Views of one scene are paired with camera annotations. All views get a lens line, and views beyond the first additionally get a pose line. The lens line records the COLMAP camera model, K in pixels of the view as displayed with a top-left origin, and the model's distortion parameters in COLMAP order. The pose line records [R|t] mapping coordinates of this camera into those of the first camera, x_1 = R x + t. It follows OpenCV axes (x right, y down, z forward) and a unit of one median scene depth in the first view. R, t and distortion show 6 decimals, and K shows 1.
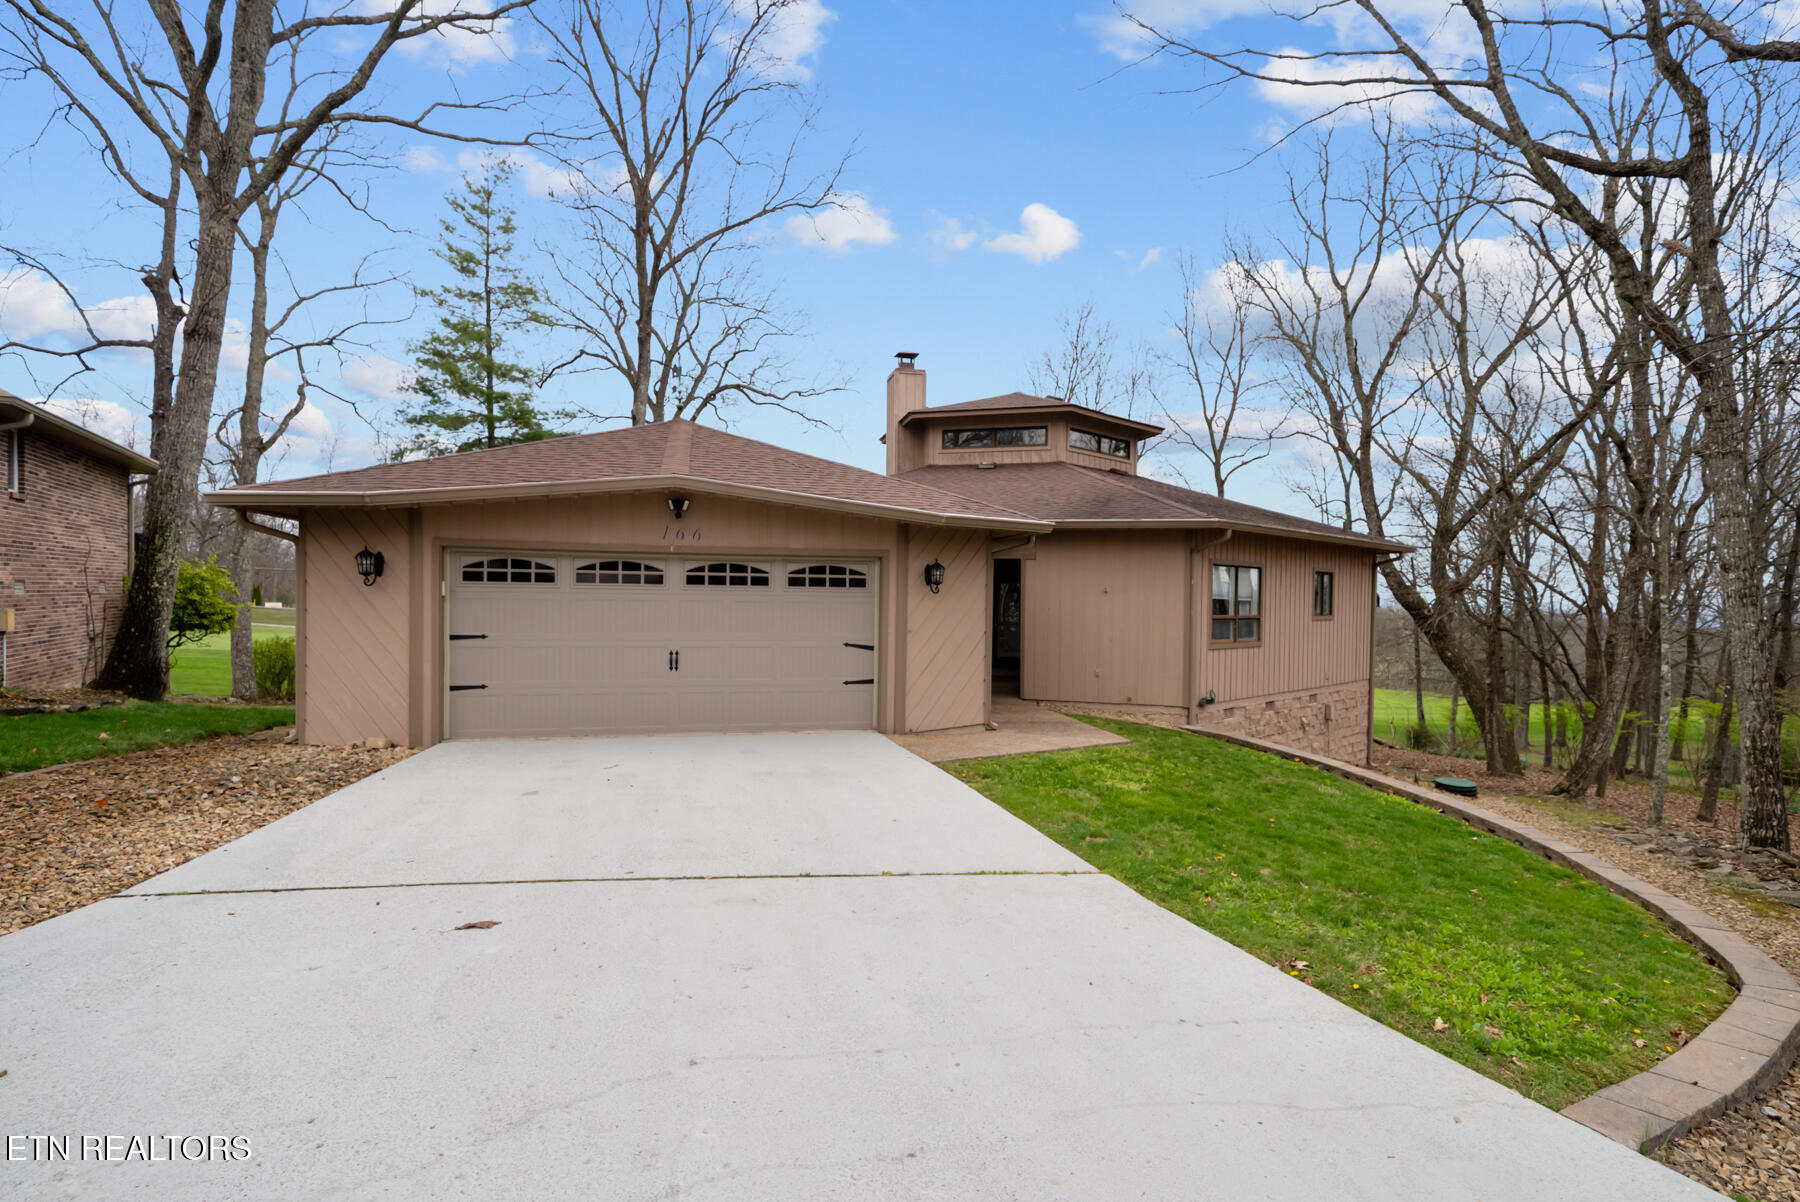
lens RADIAL K [[856.0, 0, 900.0], [0, 856.0, 601.0], [0, 0, 1]] dist [-0.003161, -0.000647]
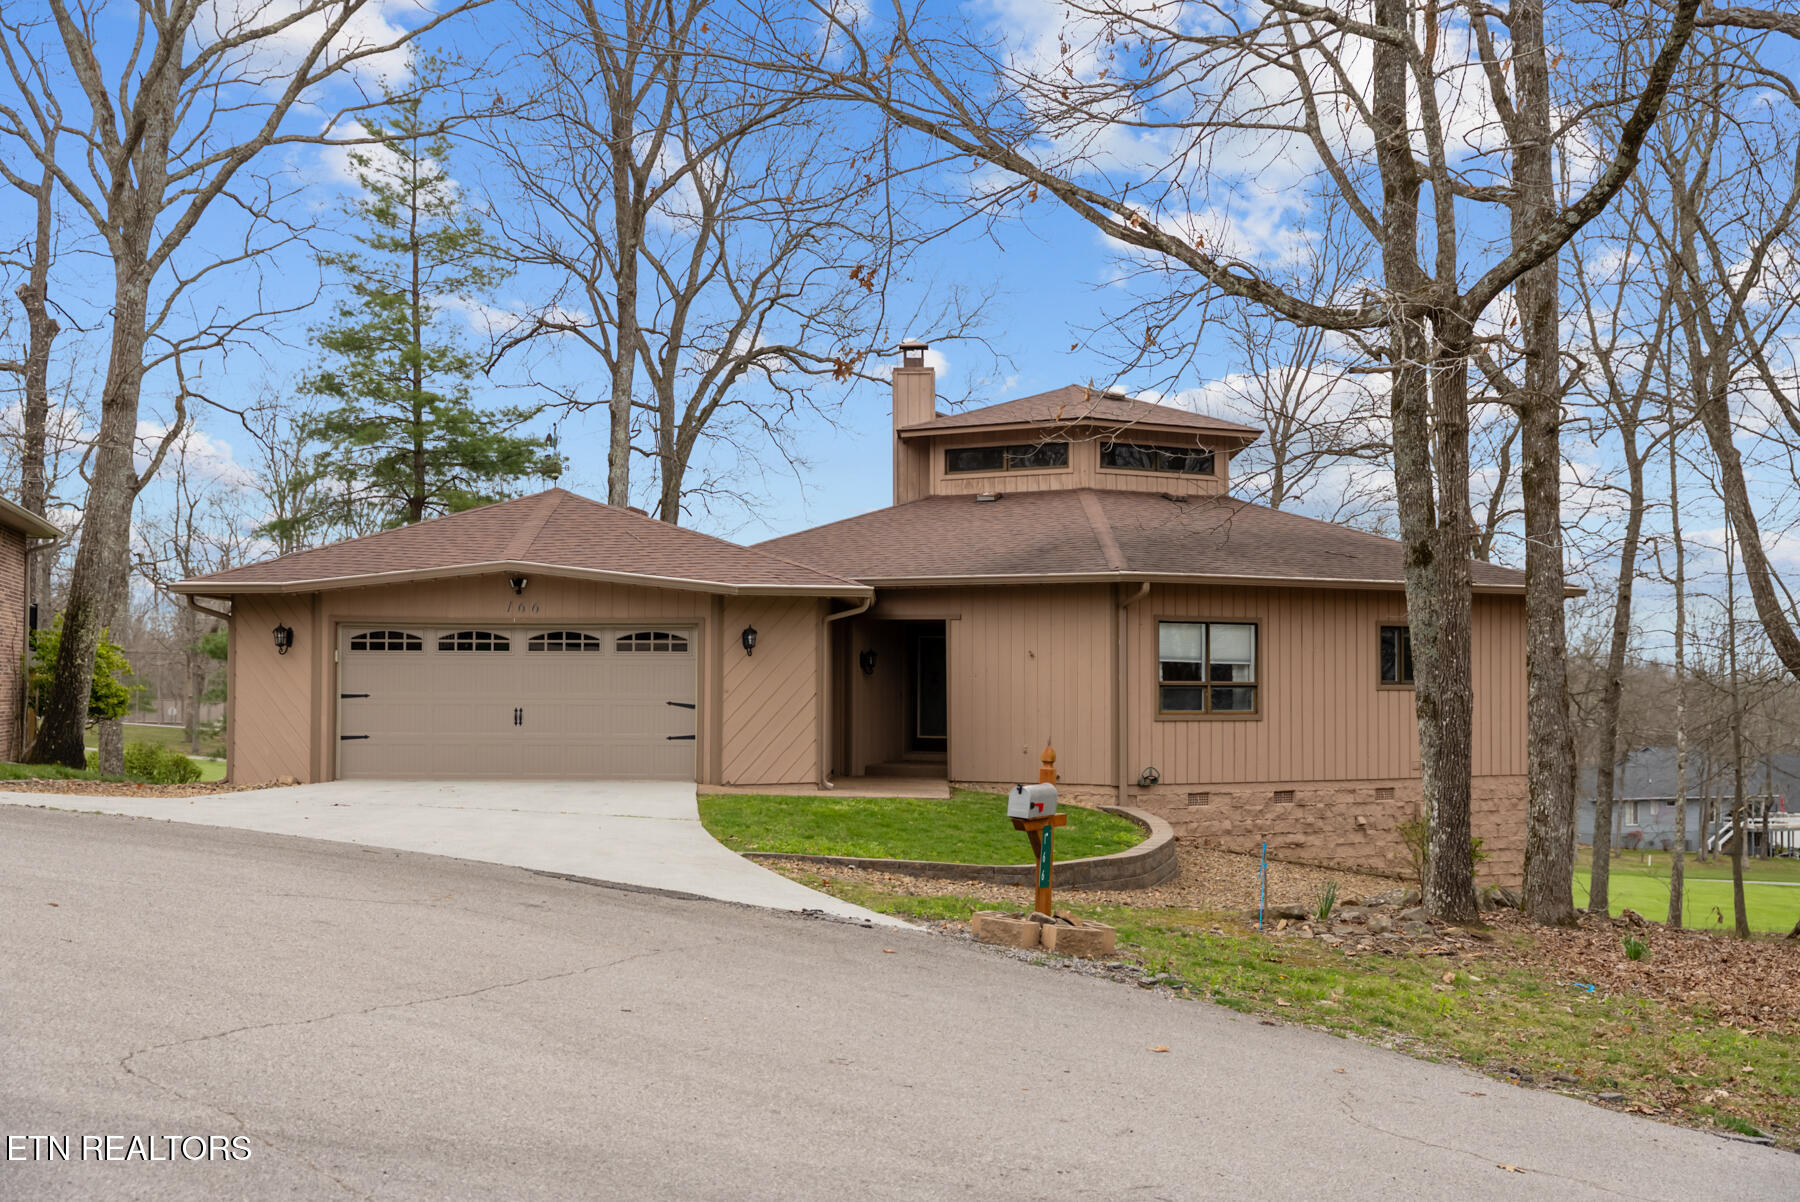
lens RADIAL K [[2019.7, 0, 901.3], [0, 2019.7, 596.9], [0, 0, 1]] dist [-0.007980, -0.003813]
pose [[0.972405, -0.020995, -0.232351, 0.570437], [0.008328, 0.998431, -0.055365, 0.041389], [0.233149, 0.051902, 0.971055, -1.000019]]
